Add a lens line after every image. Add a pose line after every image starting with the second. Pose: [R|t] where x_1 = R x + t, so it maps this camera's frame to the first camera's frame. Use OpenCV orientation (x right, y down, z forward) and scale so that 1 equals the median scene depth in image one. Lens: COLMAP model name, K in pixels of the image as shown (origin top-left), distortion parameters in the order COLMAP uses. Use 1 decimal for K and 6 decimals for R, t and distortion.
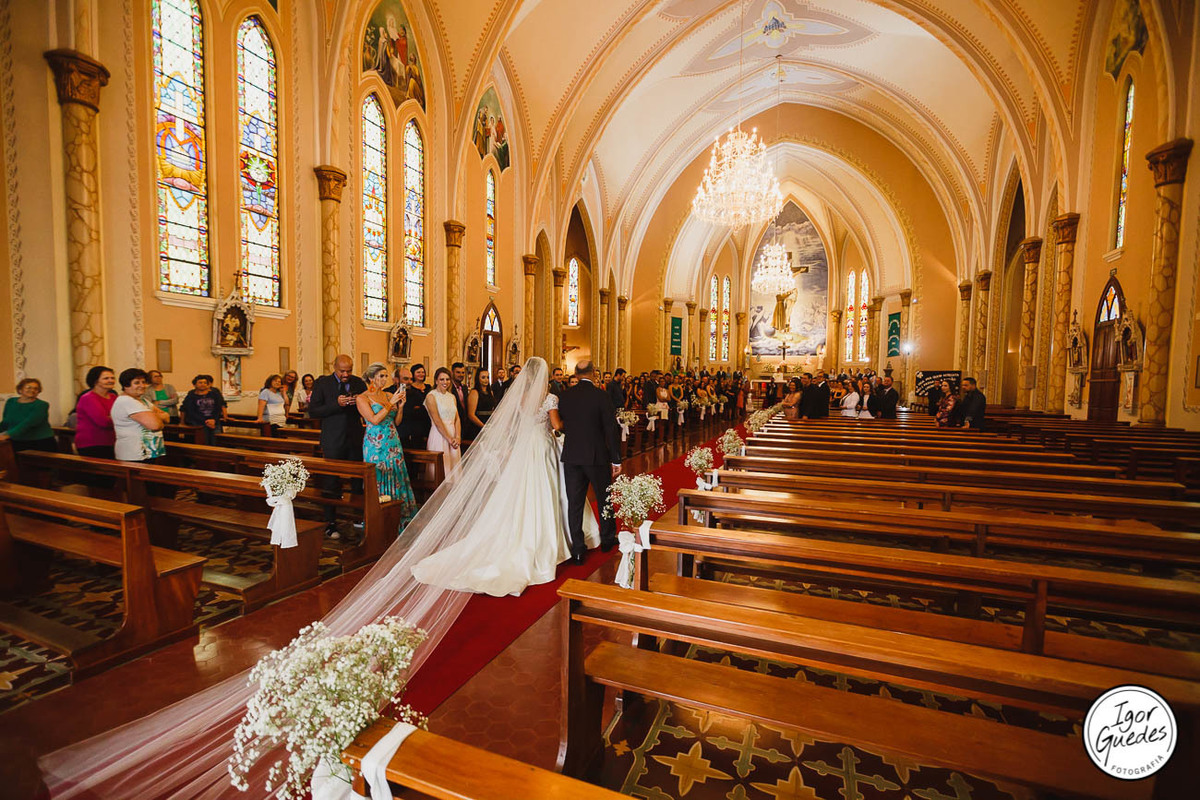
lens RADIAL K [[536.6, 0, 595.8], [0, 536.6, 416.5], [0, 0, 1]] dist [-0.052487, 0.025527]
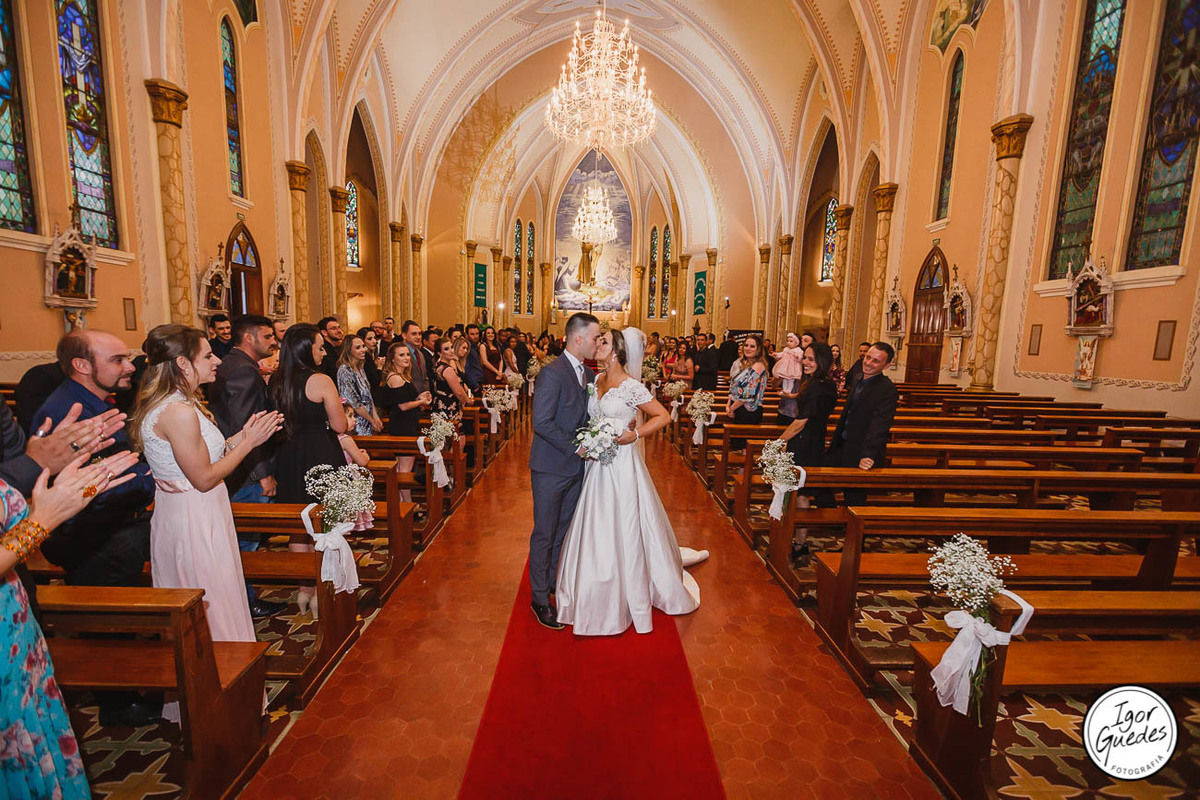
lens RADIAL K [[536.6, 0, 595.8], [0, 536.6, 416.5], [0, 0, 1]] dist [-0.052487, 0.025527]
pose [[0.919230, -0.046814, 0.390929, -0.044934], [0.012946, 0.995963, 0.088826, -0.016107], [-0.393509, -0.076591, 0.916125, 0.158334]]
